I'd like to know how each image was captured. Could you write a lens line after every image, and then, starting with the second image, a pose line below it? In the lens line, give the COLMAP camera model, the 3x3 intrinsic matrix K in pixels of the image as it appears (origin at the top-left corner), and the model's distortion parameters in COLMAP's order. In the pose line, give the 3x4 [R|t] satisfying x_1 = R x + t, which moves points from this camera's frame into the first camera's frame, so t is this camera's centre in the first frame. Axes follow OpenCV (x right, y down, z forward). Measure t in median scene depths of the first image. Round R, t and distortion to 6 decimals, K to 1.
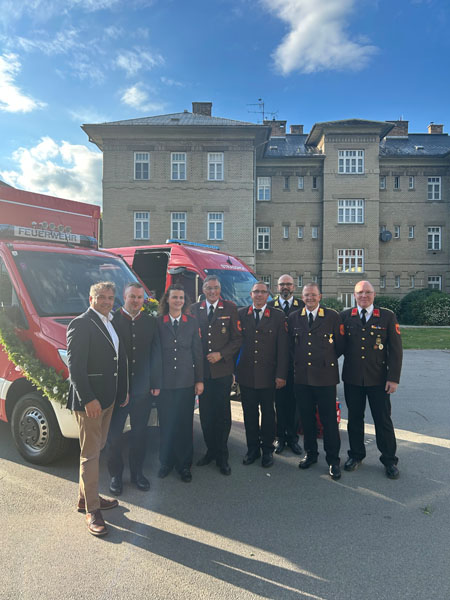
lens RADIAL K [[457.4, 0, 226.1], [0, 457.4, 298.8], [0, 0, 1]] dist [0.073322, 0.005948]
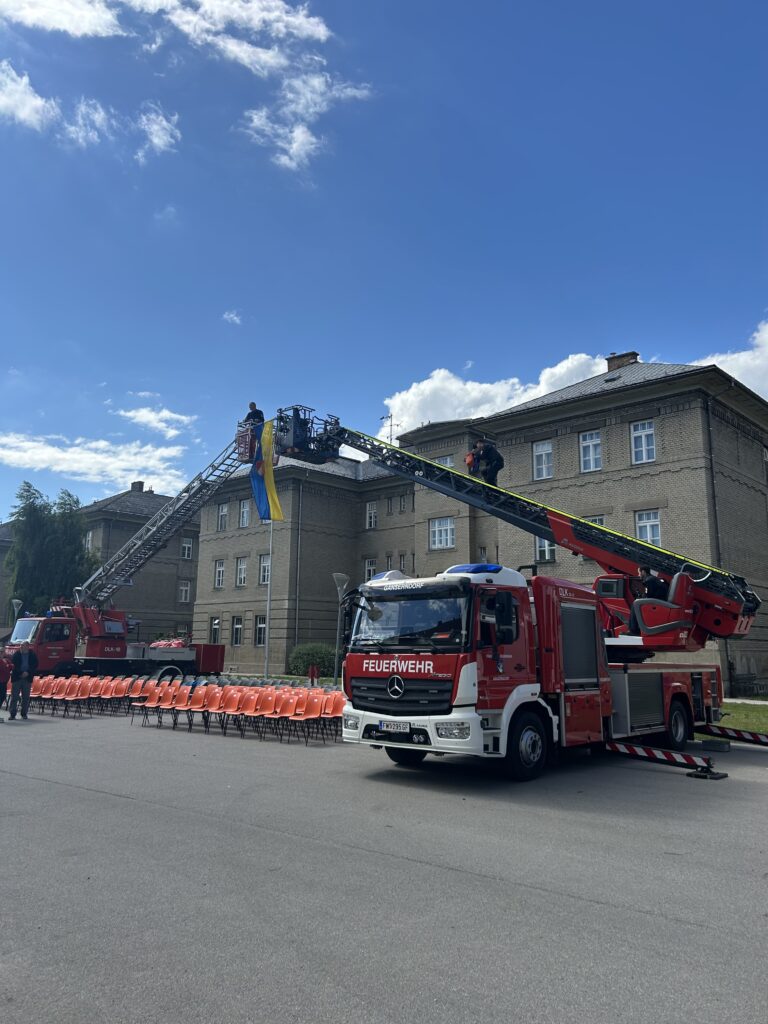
lens RADIAL K [[780.7, 0, 384.9], [0, 780.7, 508.4], [0, 0, 1]] dist [0.073322, 0.005948]
pose [[0.725343, -0.119620, -0.677915, 1.135682], [-0.008531, 0.983149, -0.182607, 0.012863], [0.688335, 0.138236, 0.712100, -0.016810]]
